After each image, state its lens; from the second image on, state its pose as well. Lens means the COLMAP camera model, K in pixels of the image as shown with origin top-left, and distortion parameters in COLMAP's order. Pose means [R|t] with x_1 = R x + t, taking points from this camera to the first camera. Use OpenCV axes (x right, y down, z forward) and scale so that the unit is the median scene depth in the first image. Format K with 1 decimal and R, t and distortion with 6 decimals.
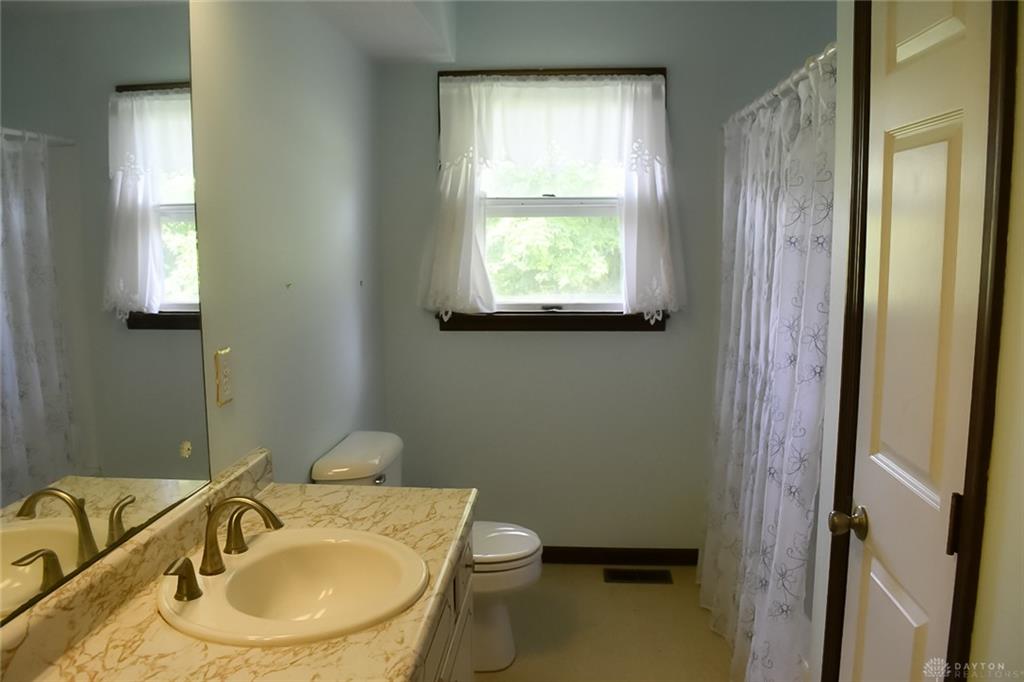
lens RADIAL K [[803.6, 0, 512.0], [0, 803.6, 336.8], [0, 0, 1]] dist [-0.076075, 0.004156]
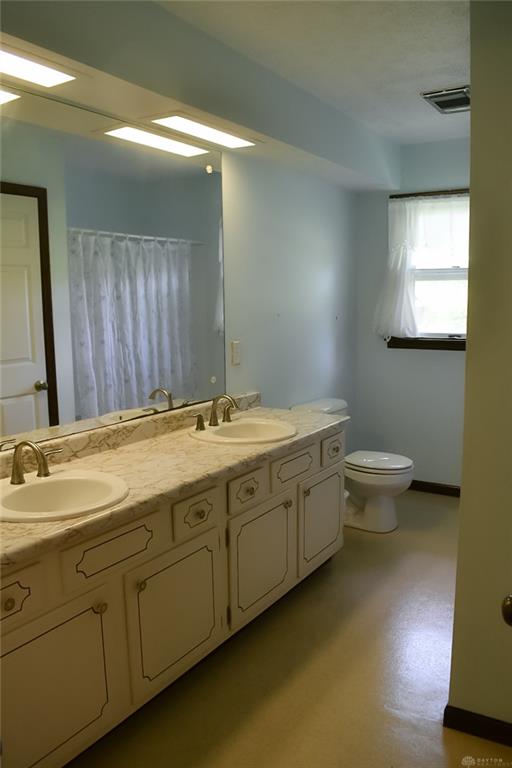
lens RADIAL K [[602.7, 0, 256.4], [0, 602.7, 386.1], [0, 0, 1]] dist [-0.076075, 0.004156]
pose [[0.889480, 0.062889, -0.452626, 0.261401], [-0.052119, 0.997983, 0.036241, 0.044323], [0.453992, -0.008645, 0.890964, -0.276030]]
